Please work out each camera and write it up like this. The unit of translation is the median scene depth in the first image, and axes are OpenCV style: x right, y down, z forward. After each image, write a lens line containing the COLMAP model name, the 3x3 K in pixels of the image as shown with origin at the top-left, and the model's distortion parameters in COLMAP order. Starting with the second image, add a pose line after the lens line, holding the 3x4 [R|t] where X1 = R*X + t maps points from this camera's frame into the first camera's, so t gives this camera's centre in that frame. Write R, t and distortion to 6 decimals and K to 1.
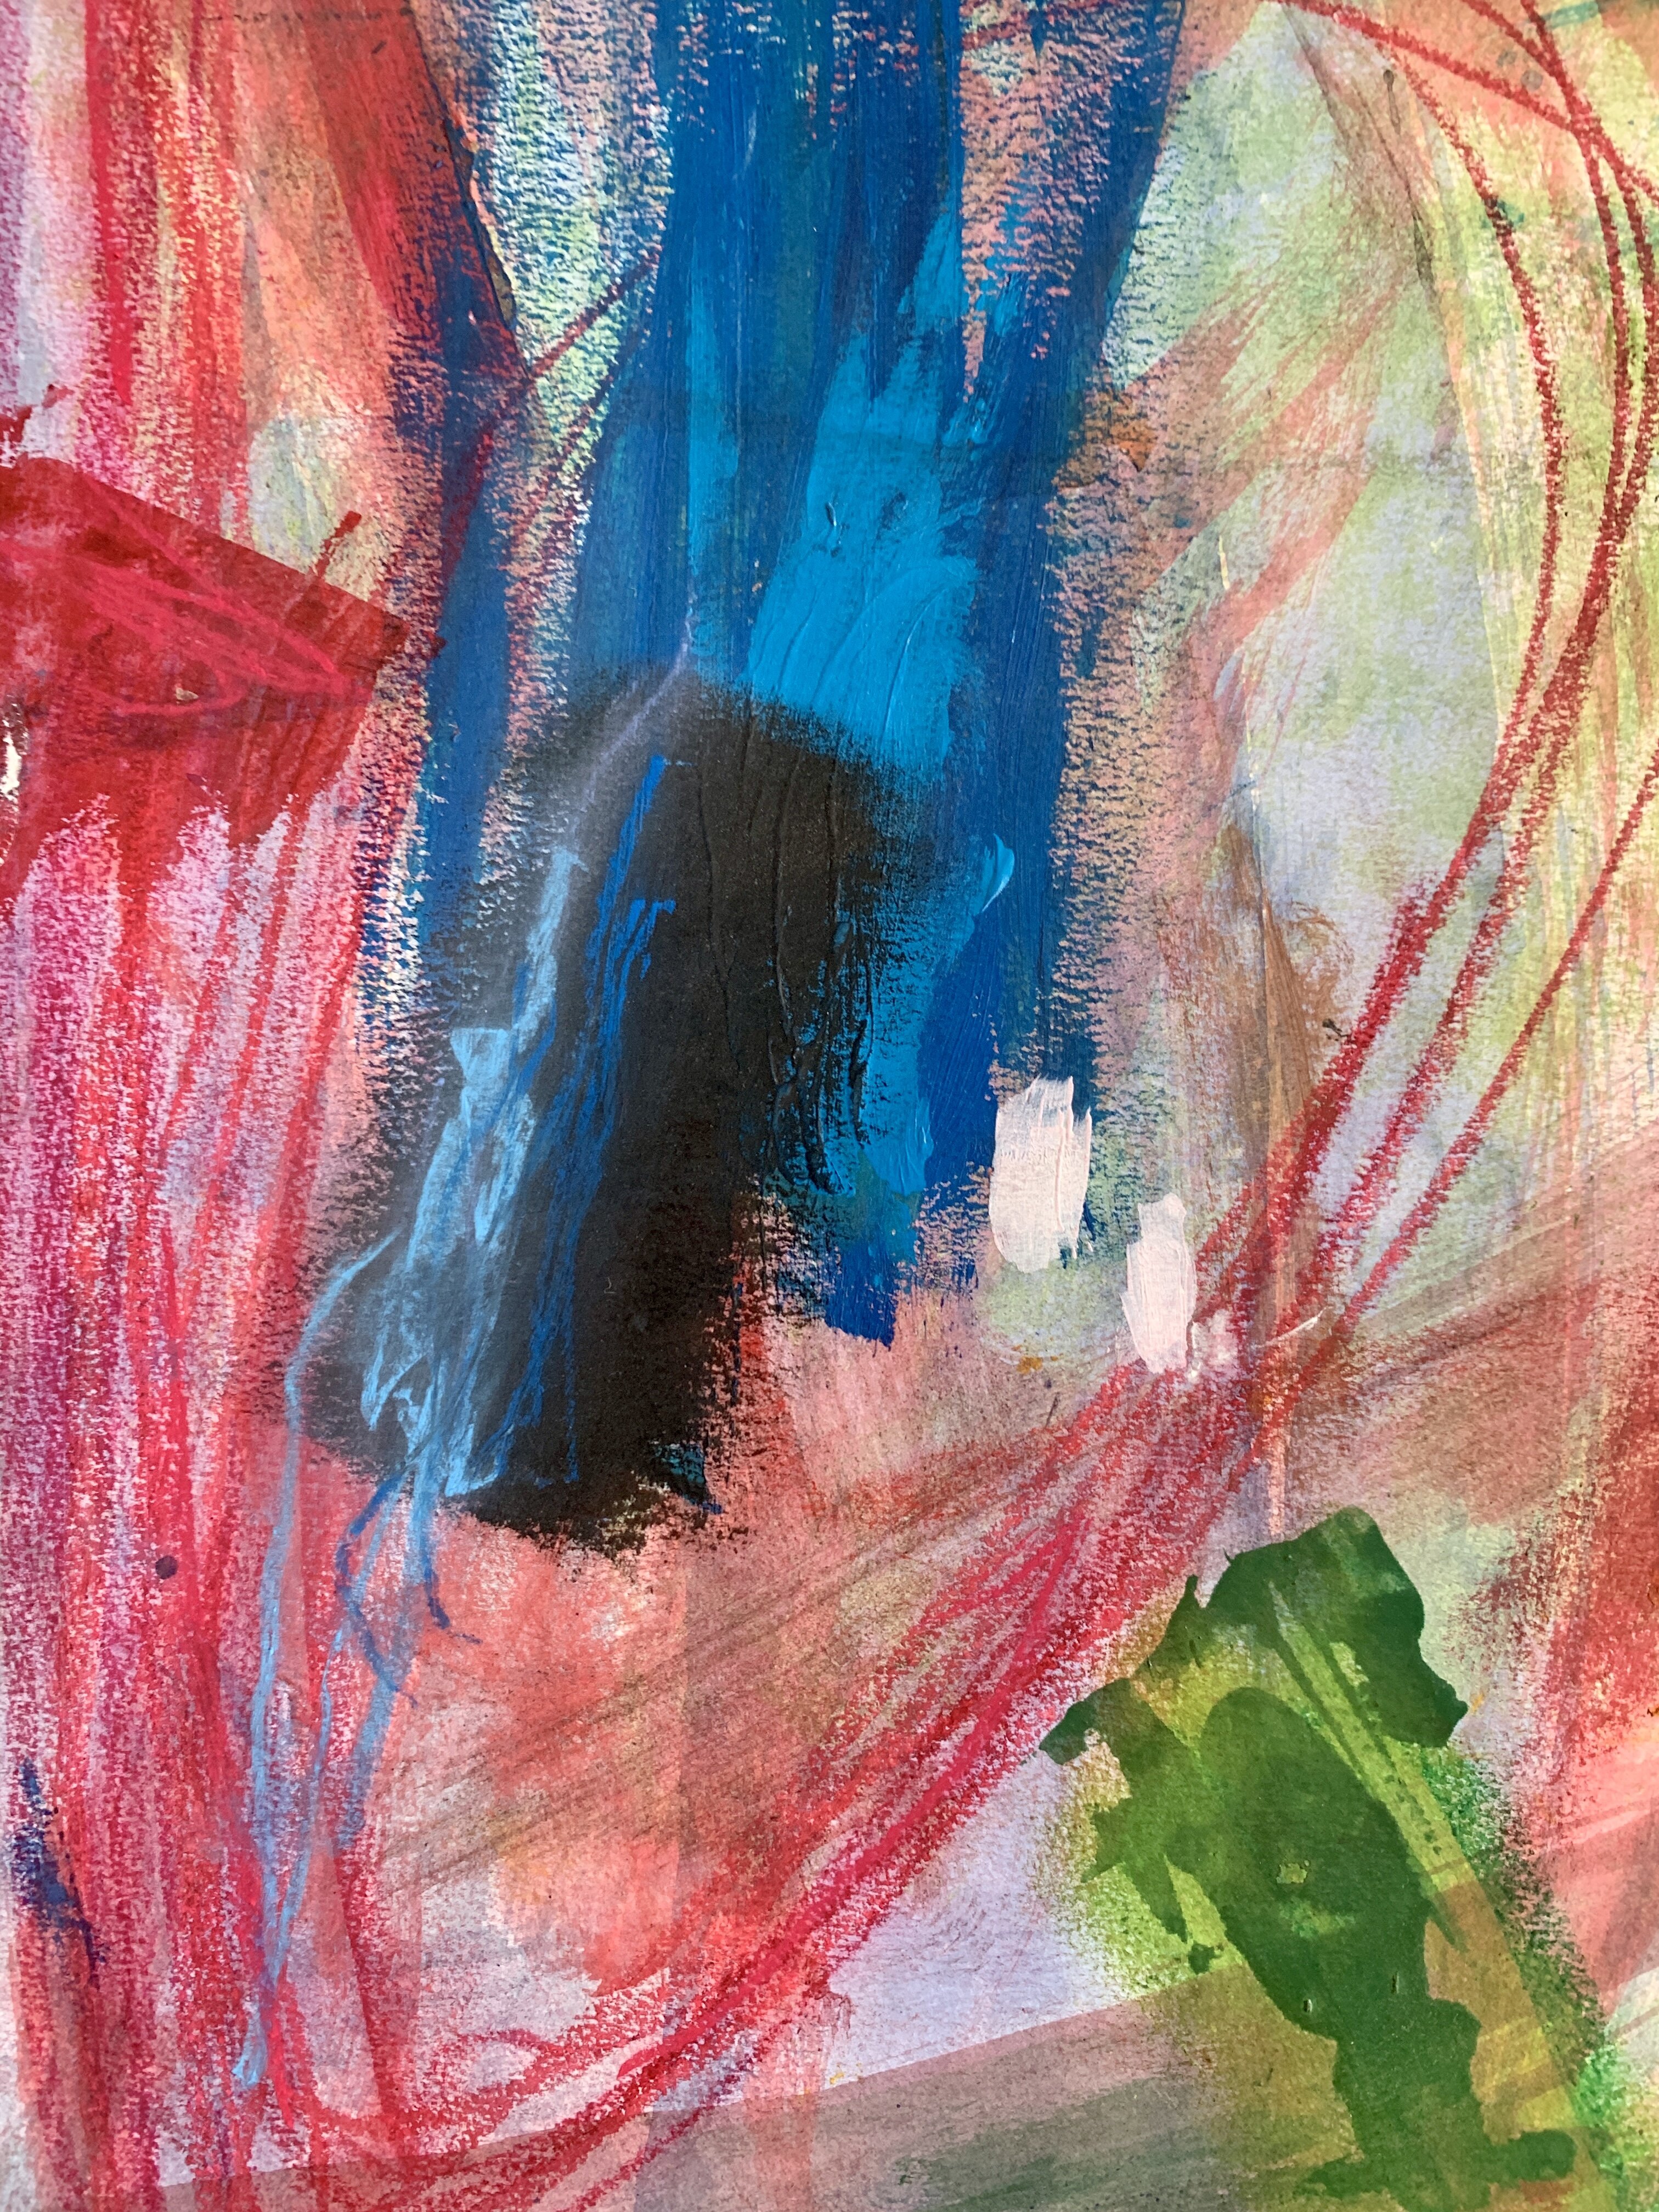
lens RADIAL K [[1718.7, 0, 829.5], [0, 1718.7, 1106.0], [0, 0, 1]] dist [-0.010582, 0.003874]
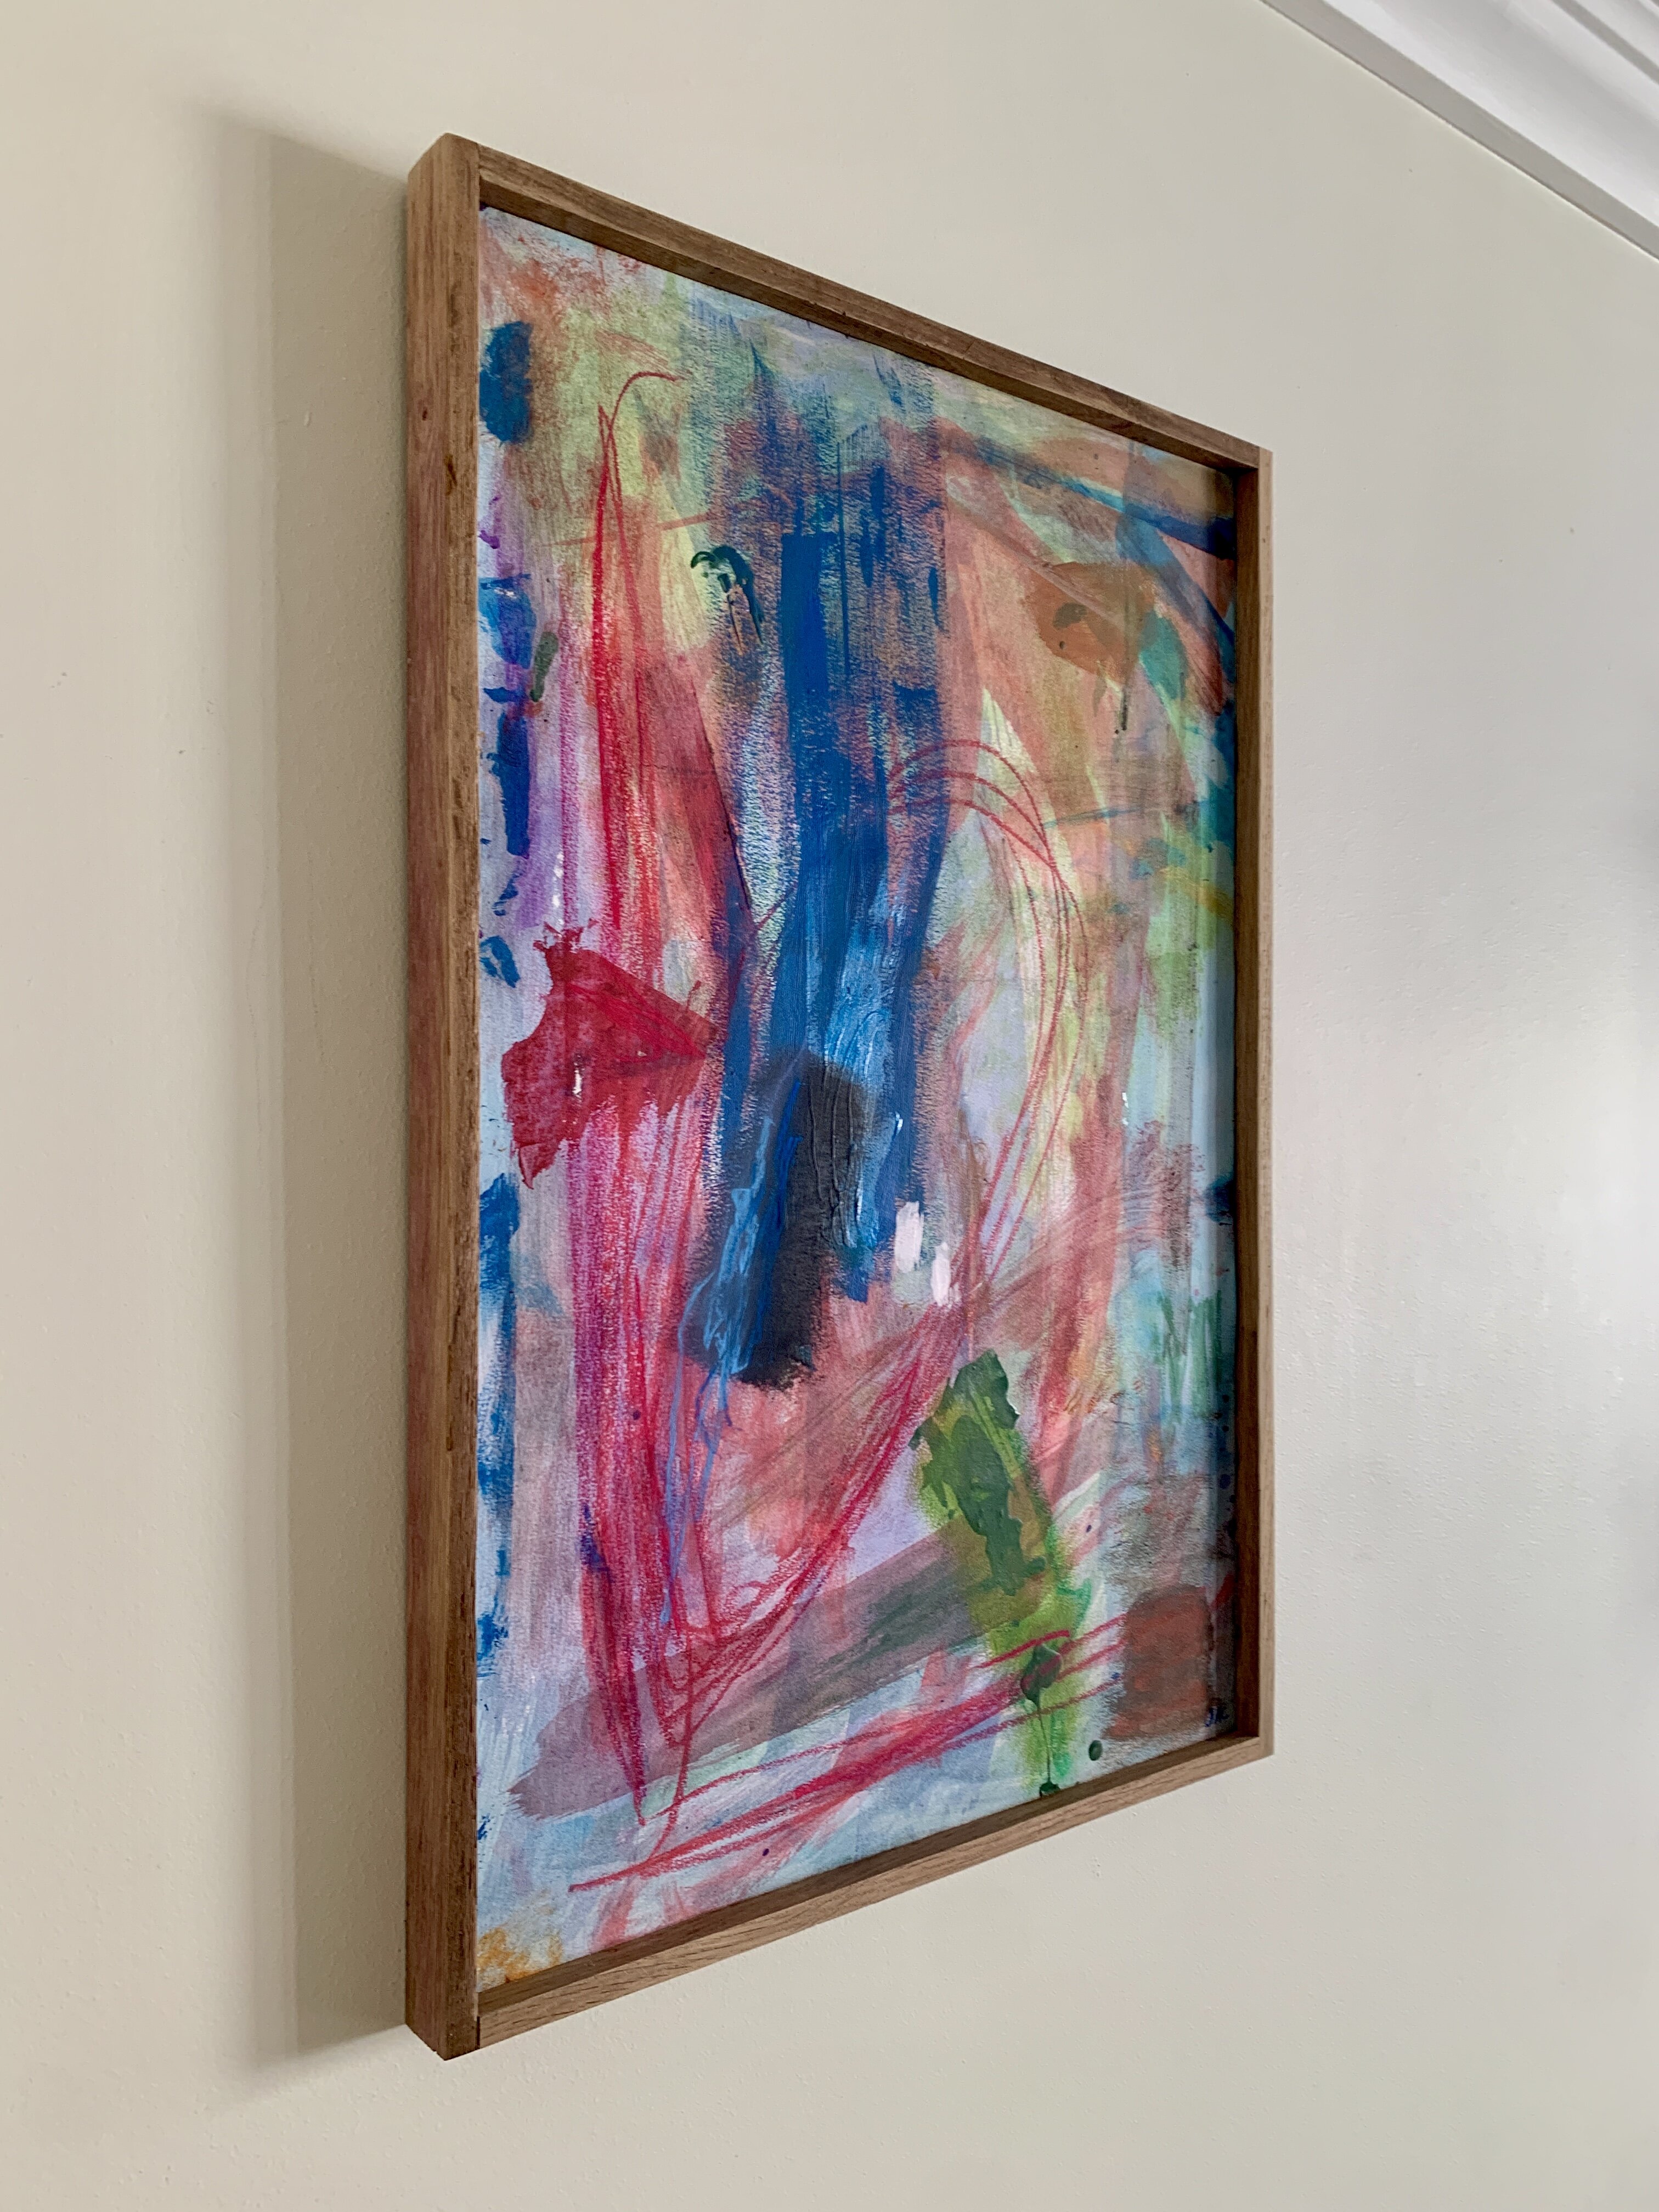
lens RADIAL K [[1688.3, 0, 814.6], [0, 1688.3, 1104.9], [0, 0, 1]] dist [0.151961, -0.454128]
pose [[0.787351, 0.003676, 0.616494, -1.671981], [-0.018063, 0.999690, 0.017109, -0.215815], [-0.616240, -0.024606, 0.787174, -1.036174]]
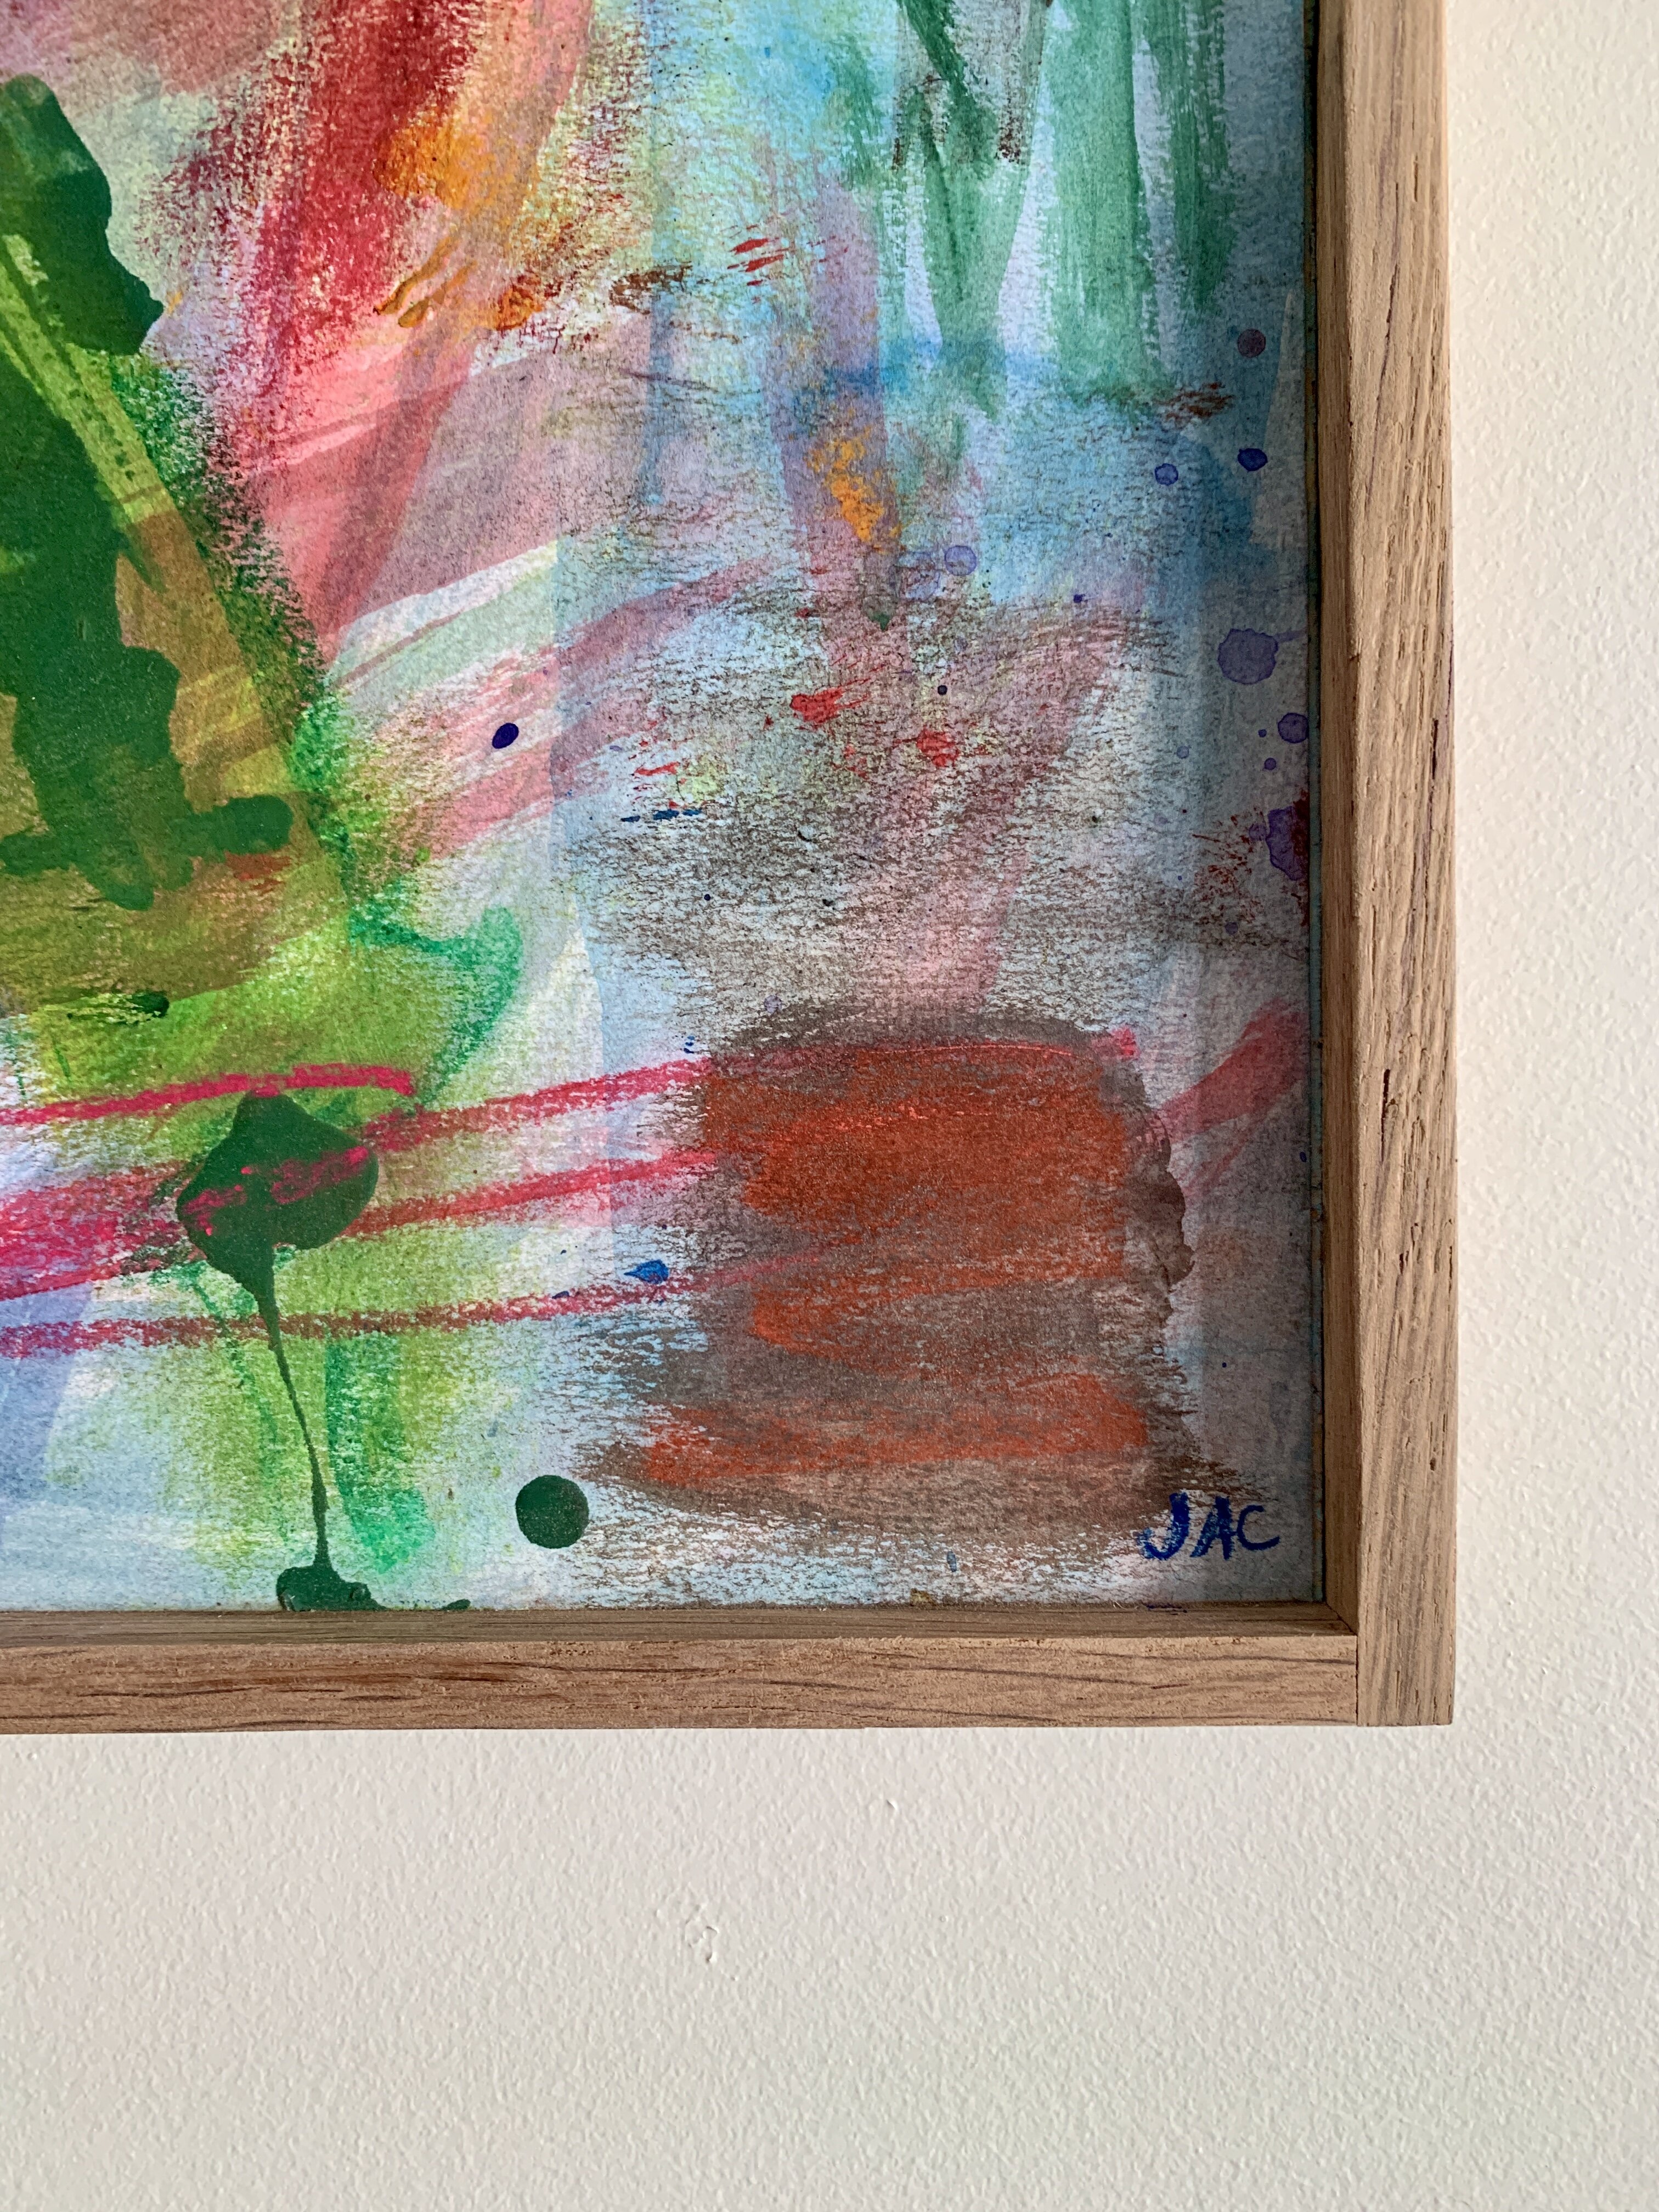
lens RADIAL K [[1718.7, 0, 829.5], [0, 1718.7, 1106.0], [0, 0, 1]] dist [-0.010582, 0.003874]
pose [[0.999900, -0.010632, -0.009286, 0.705816], [0.011034, 0.998955, 0.044356, 0.711984], [0.008804, -0.044454, 0.998973, 0.130992]]
